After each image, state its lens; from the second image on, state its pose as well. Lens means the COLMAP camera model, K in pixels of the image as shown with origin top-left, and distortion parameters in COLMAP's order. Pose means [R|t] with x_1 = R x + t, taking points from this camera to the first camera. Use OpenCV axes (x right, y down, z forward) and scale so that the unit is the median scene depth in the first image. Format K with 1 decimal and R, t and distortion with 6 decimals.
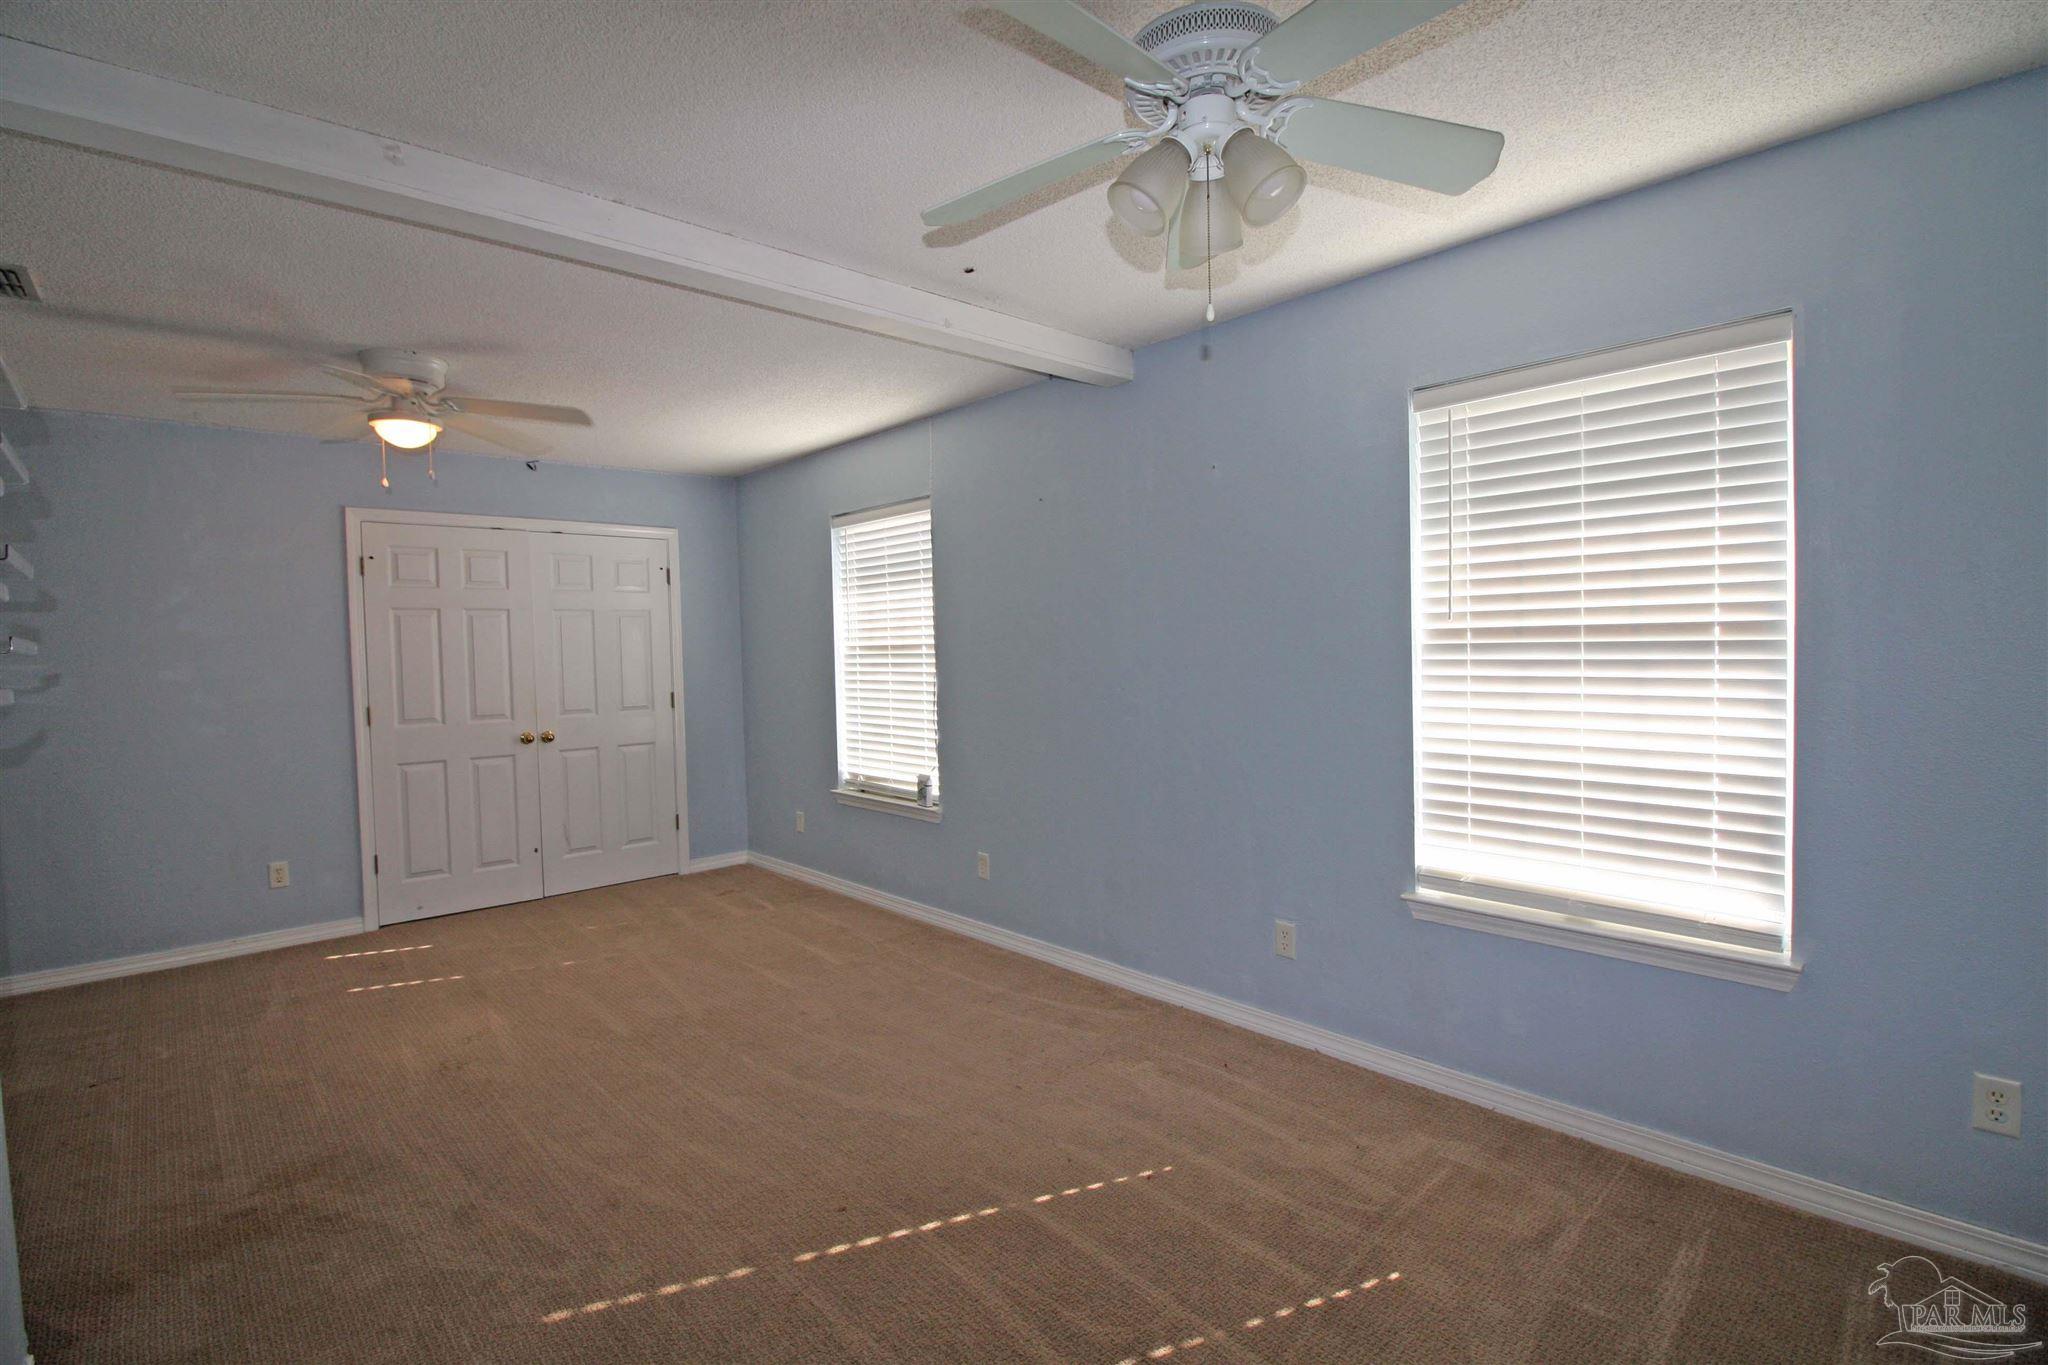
lens RADIAL K [[955.8, 0, 1024.0], [0, 955.8, 682.1], [0, 0, 1]] dist [-0.000751, -0.012784]
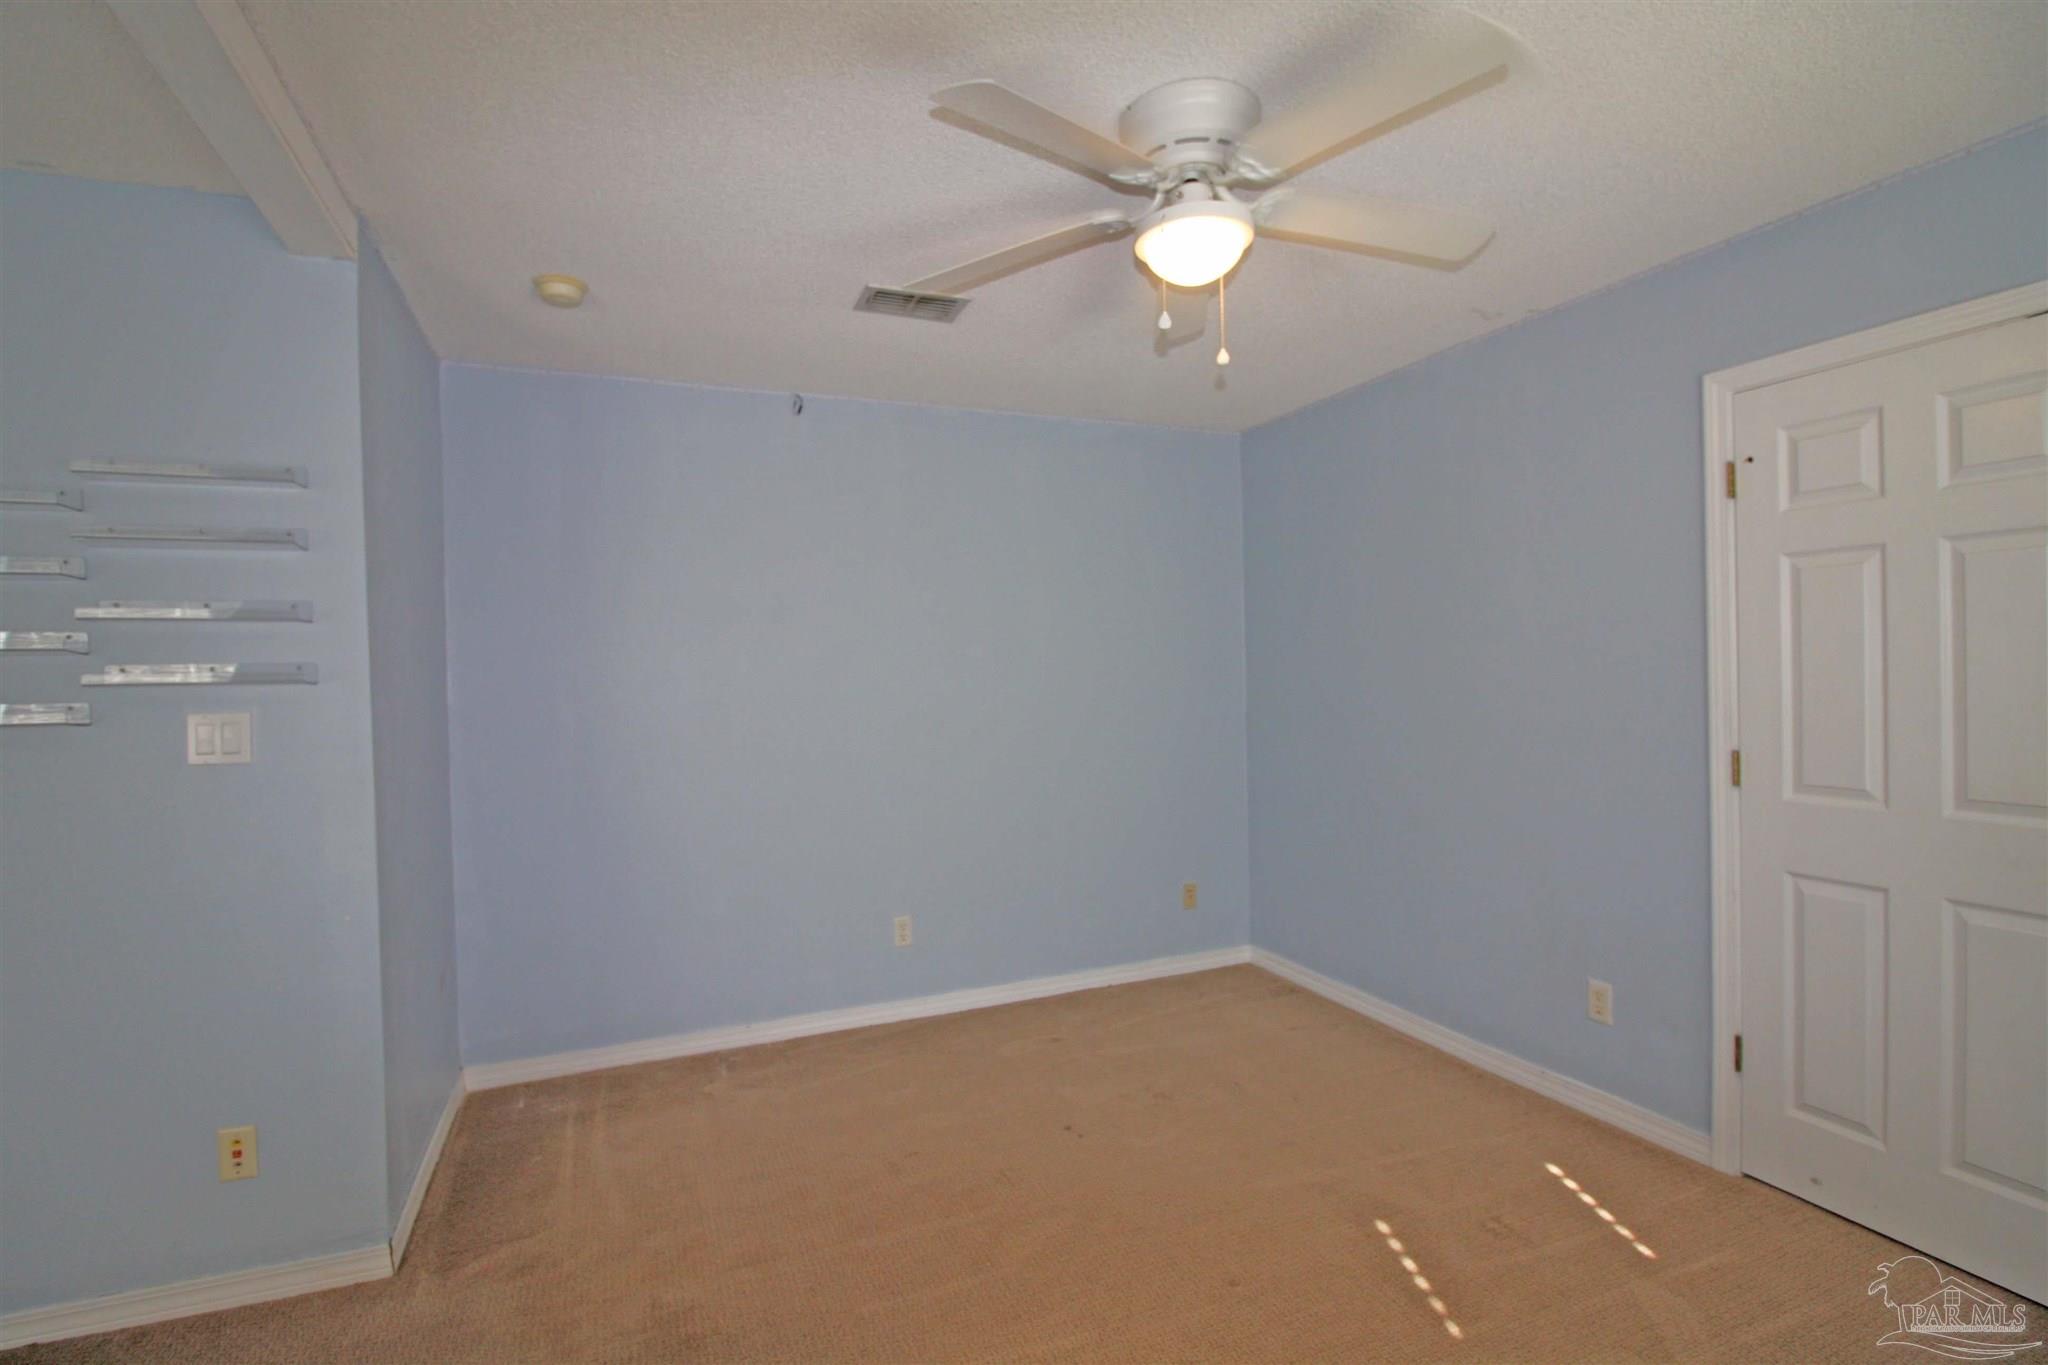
lens RADIAL K [[955.8, 0, 1020.4], [0, 955.8, 684.4], [0, 0, 1]] dist [-0.000751, -0.012784]
pose [[-0.340602, 0.037747, -0.939450, -0.068044], [-0.004293, 0.999121, 0.041701, -0.029424], [0.940198, 0.018236, -0.340140, 0.802116]]
